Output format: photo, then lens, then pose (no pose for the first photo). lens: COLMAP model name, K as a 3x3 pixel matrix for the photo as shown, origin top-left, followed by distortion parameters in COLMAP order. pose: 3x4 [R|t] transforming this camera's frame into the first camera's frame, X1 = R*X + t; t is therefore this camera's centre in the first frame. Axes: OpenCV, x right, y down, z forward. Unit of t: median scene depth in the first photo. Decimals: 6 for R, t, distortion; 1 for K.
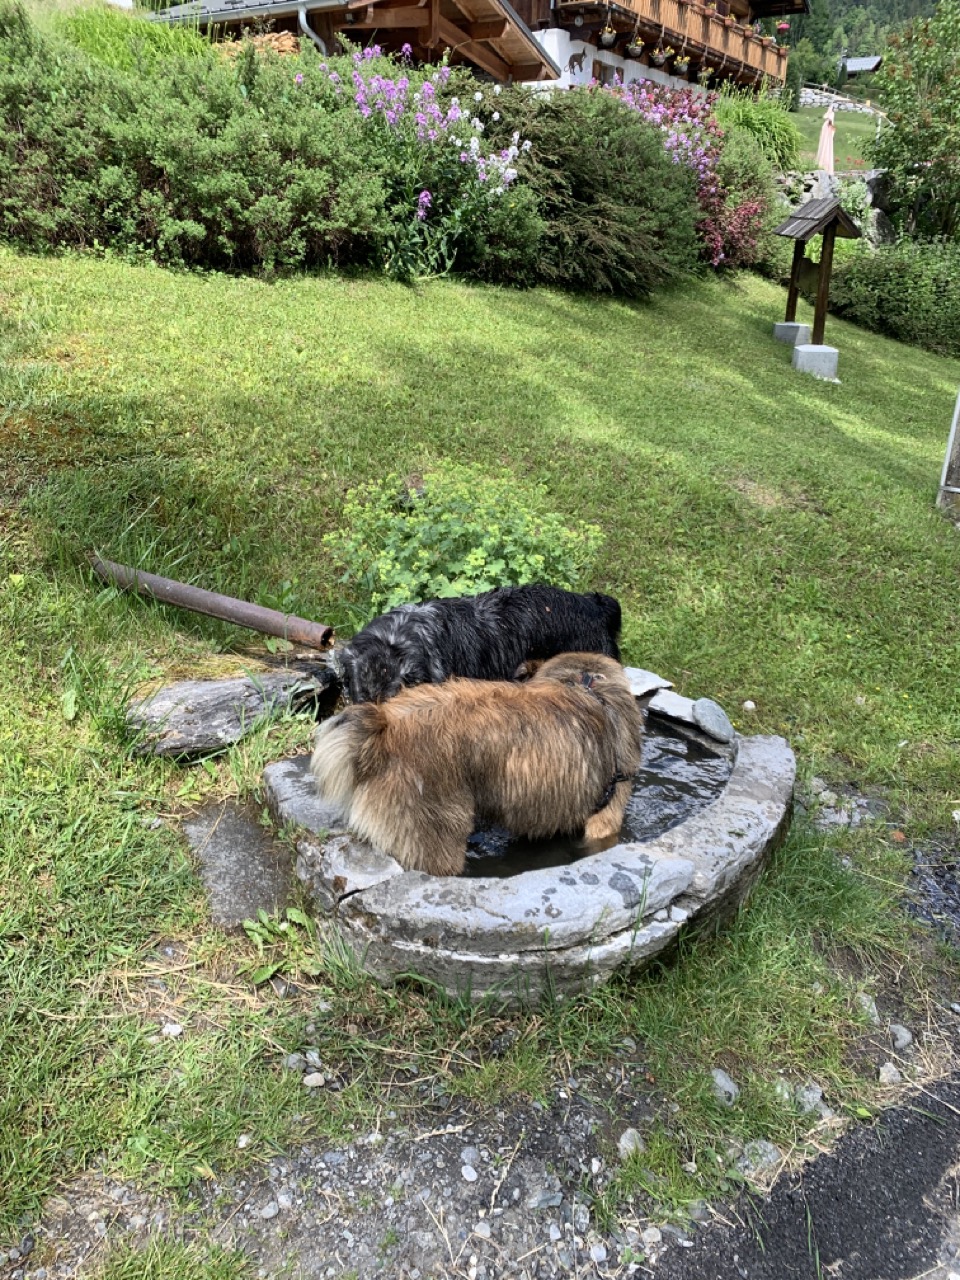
lens RADIAL K [[970.7, 0, 479.9], [0, 970.7, 555.5], [0, 0, 1]] dist [0.002942, -0.003311]
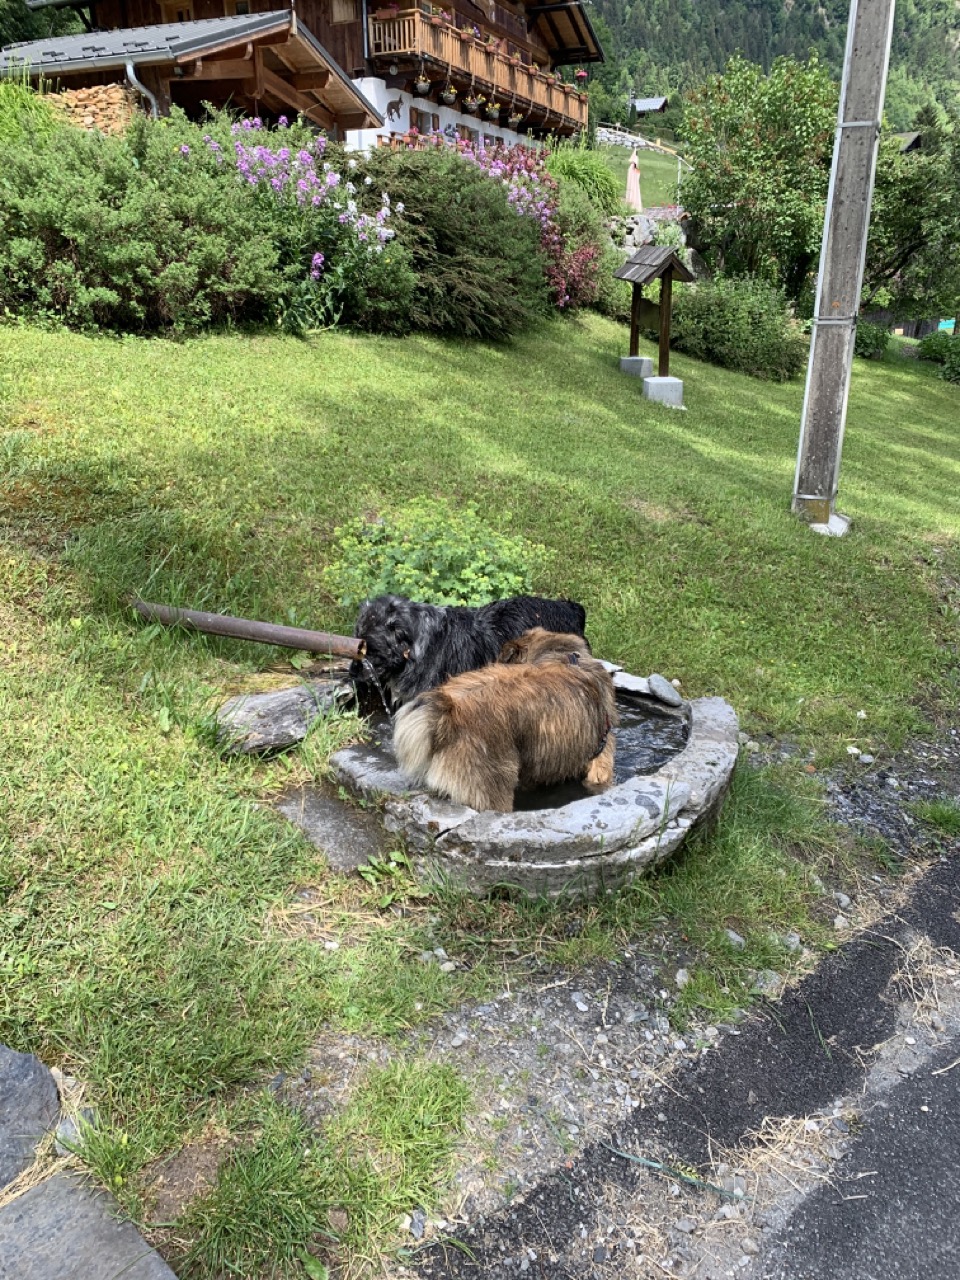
lens RADIAL K [[970.7, 0, 479.9], [0, 970.7, 555.5], [0, 0, 1]] dist [0.002942, -0.003311]
pose [[0.984540, -0.070864, 0.160186, -0.103305], [0.076545, 0.996628, -0.029570, 0.009092], [-0.157551, 0.041375, 0.986644, -0.113636]]
